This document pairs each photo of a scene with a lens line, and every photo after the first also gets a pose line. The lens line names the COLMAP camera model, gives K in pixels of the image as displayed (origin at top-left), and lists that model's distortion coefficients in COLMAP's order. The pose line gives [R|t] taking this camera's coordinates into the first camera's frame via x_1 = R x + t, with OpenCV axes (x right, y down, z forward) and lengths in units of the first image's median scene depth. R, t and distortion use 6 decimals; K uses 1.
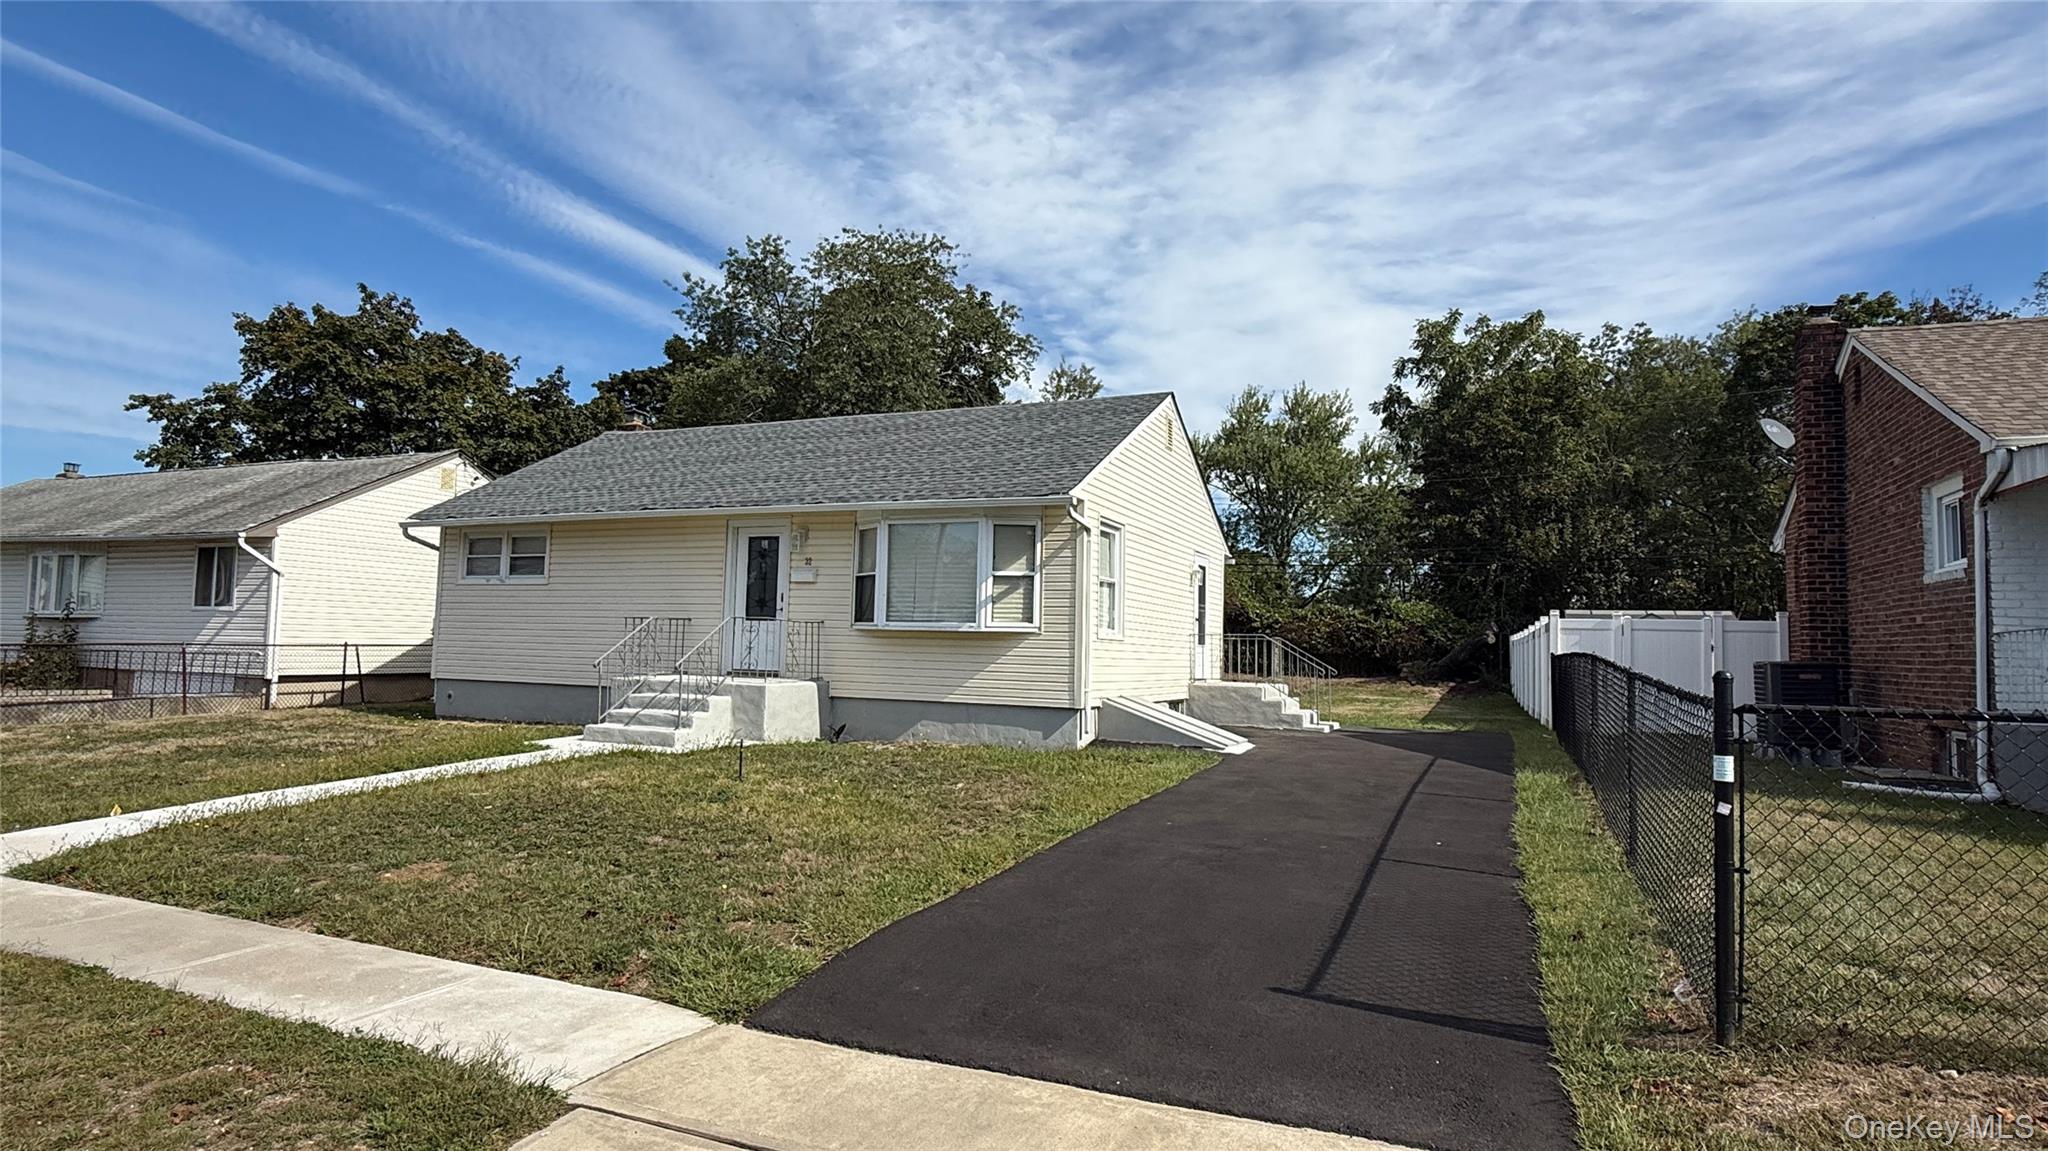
lens RADIAL K [[1013.9, 0, 1037.9], [0, 1013.9, 579.2], [0, 0, 1]] dist [0.003859, 0.000477]
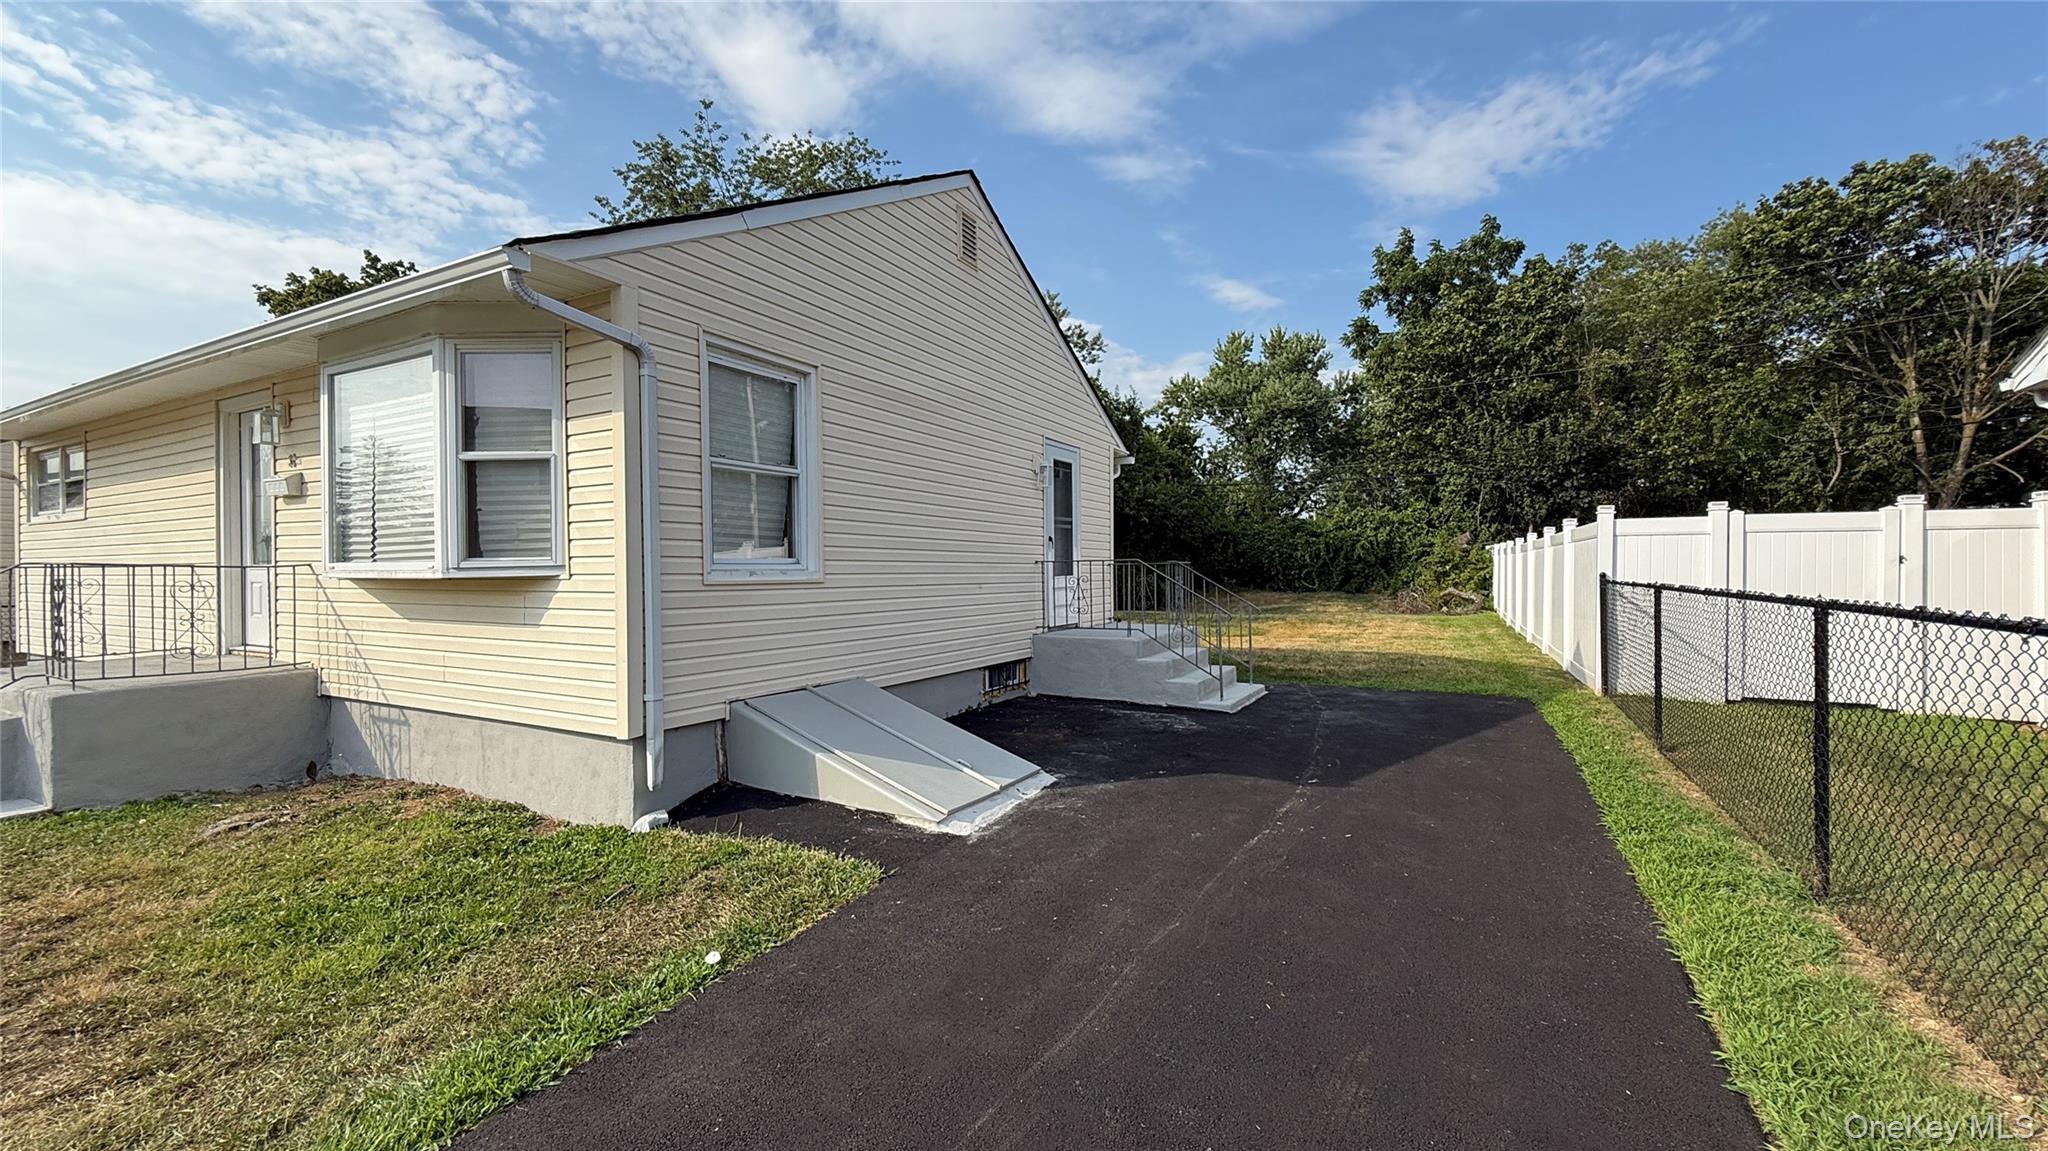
lens RADIAL K [[807.7, 0, 1017.7], [0, 807.7, 574.8], [0, 0, 1]] dist [-0.018615, 0.000425]
pose [[0.996941, -0.027900, -0.073007, 0.154193], [0.033577, 0.996409, 0.077731, 0.017948], [0.070576, -0.079945, 0.994298, 0.409085]]
